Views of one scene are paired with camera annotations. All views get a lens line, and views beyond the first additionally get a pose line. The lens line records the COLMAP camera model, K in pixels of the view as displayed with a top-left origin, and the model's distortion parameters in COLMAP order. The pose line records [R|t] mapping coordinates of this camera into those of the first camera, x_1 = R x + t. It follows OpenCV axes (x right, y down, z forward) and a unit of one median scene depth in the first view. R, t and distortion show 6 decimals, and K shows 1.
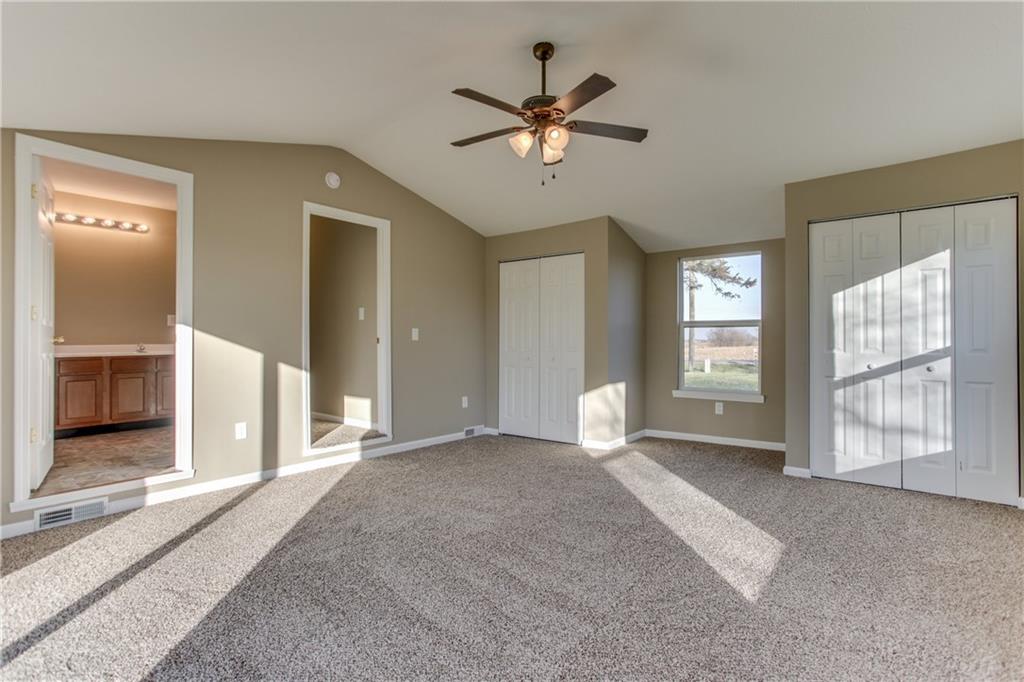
lens RADIAL K [[497.7, 0, 513.9], [0, 497.7, 345.0], [0, 0, 1]] dist [-0.026850, 0.002457]
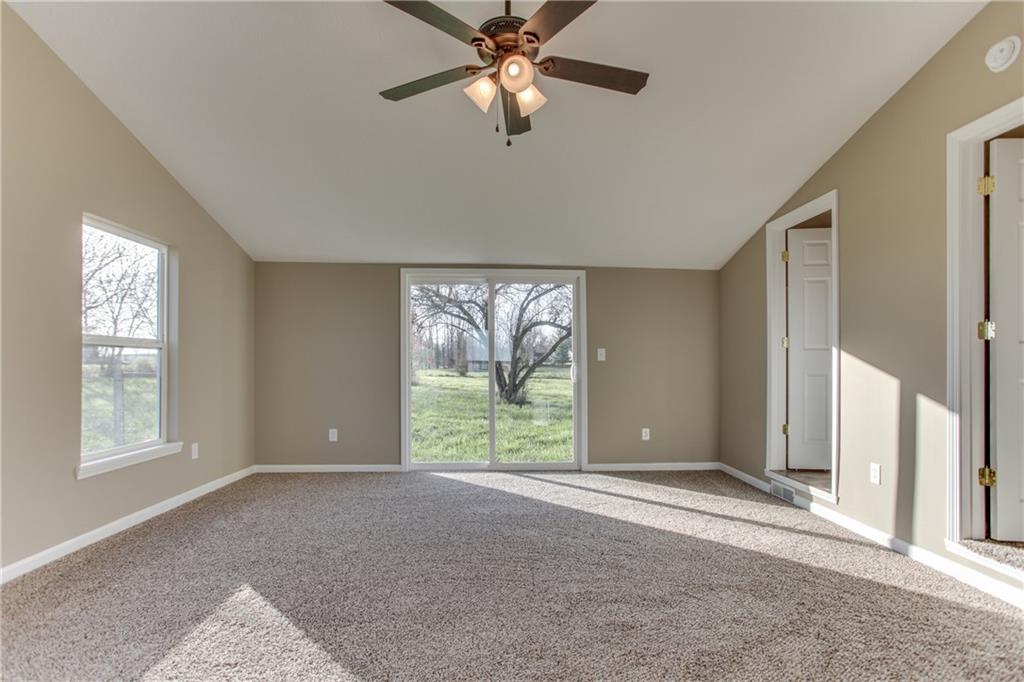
lens RADIAL K [[497.7, 0, 513.4], [0, 497.7, 351.1], [0, 0, 1]] dist [-0.026850, 0.002457]
pose [[-0.749904, -0.001813, -0.661544, 0.485376], [0.008830, 0.999880, -0.012749, -0.025609], [0.661488, -0.015402, -0.749798, 1.379446]]
